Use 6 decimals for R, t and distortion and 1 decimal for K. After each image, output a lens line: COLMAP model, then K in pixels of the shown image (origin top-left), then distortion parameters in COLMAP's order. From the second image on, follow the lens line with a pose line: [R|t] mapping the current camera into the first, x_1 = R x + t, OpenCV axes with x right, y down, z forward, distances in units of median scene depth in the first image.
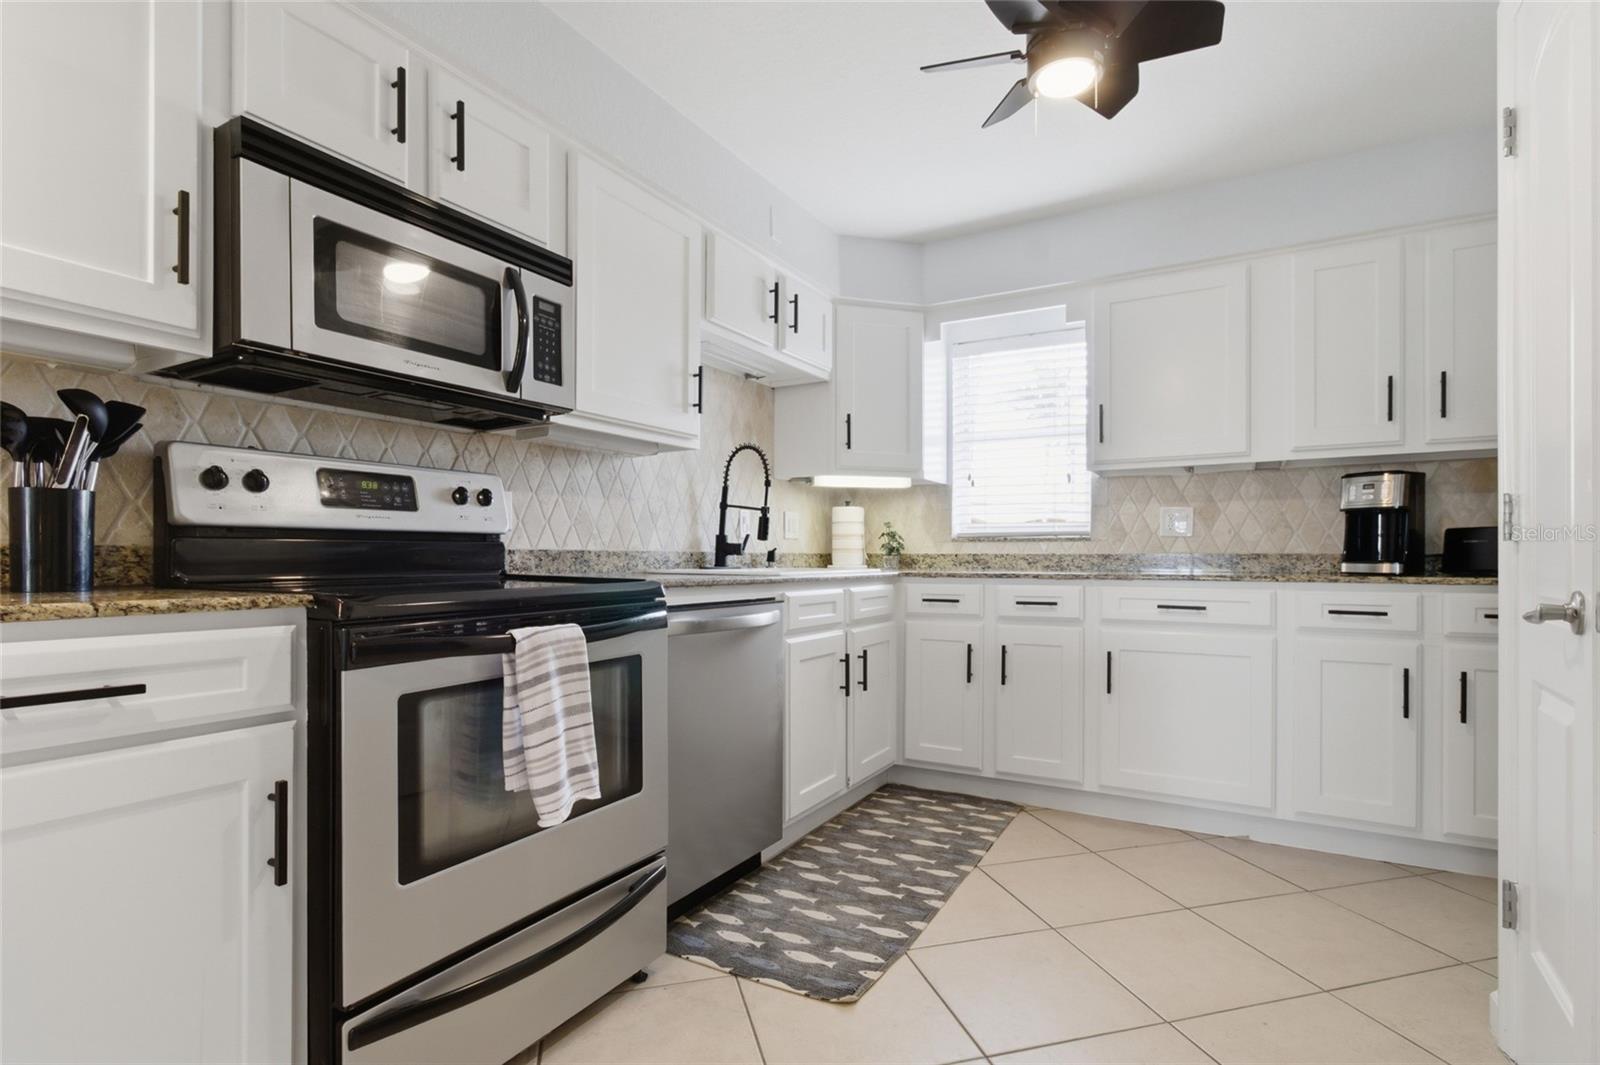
lens RADIAL K [[746.2, 0, 797.4], [0, 746.2, 551.5], [0, 0, 1]] dist [-0.048728, 0.056345]
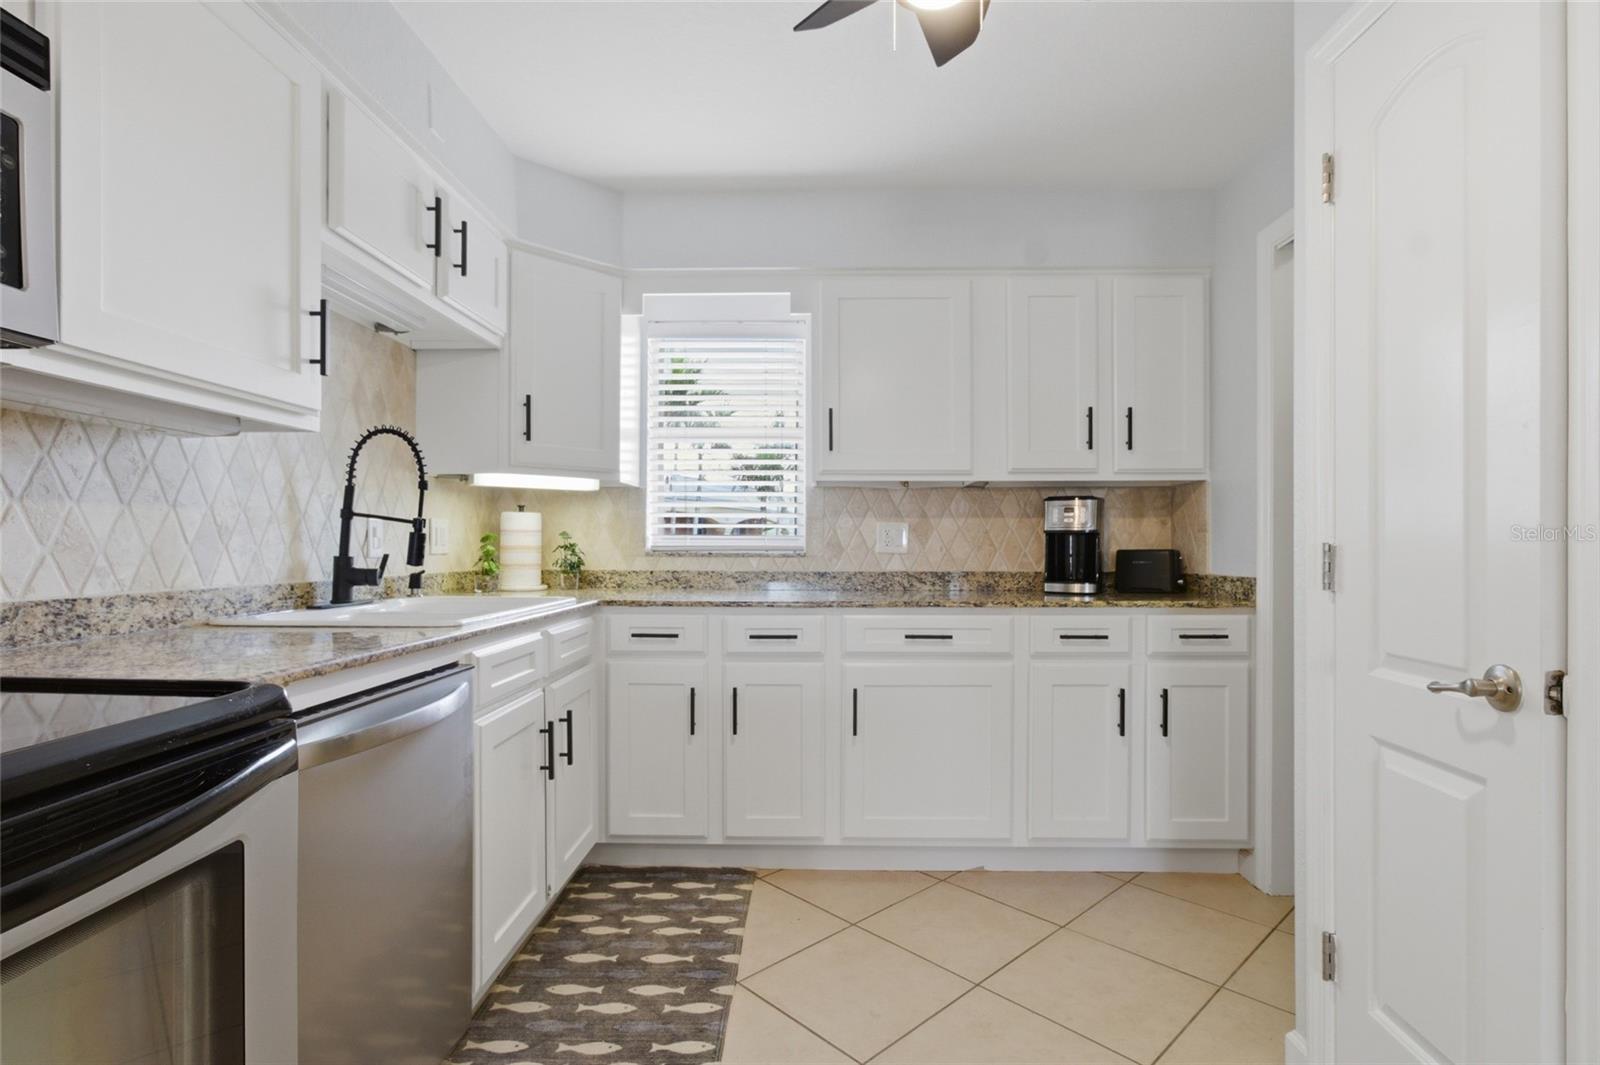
lens RADIAL K [[767.8, 0, 800.7], [0, 767.8, 547.7], [0, 0, 1]] dist [-0.001534, 0.004724]
pose [[0.881942, -0.002756, 0.471351, -0.067104], [0.001095, 0.999992, 0.003797, -0.034972], [-0.471357, -0.002833, 0.881938, 0.197644]]
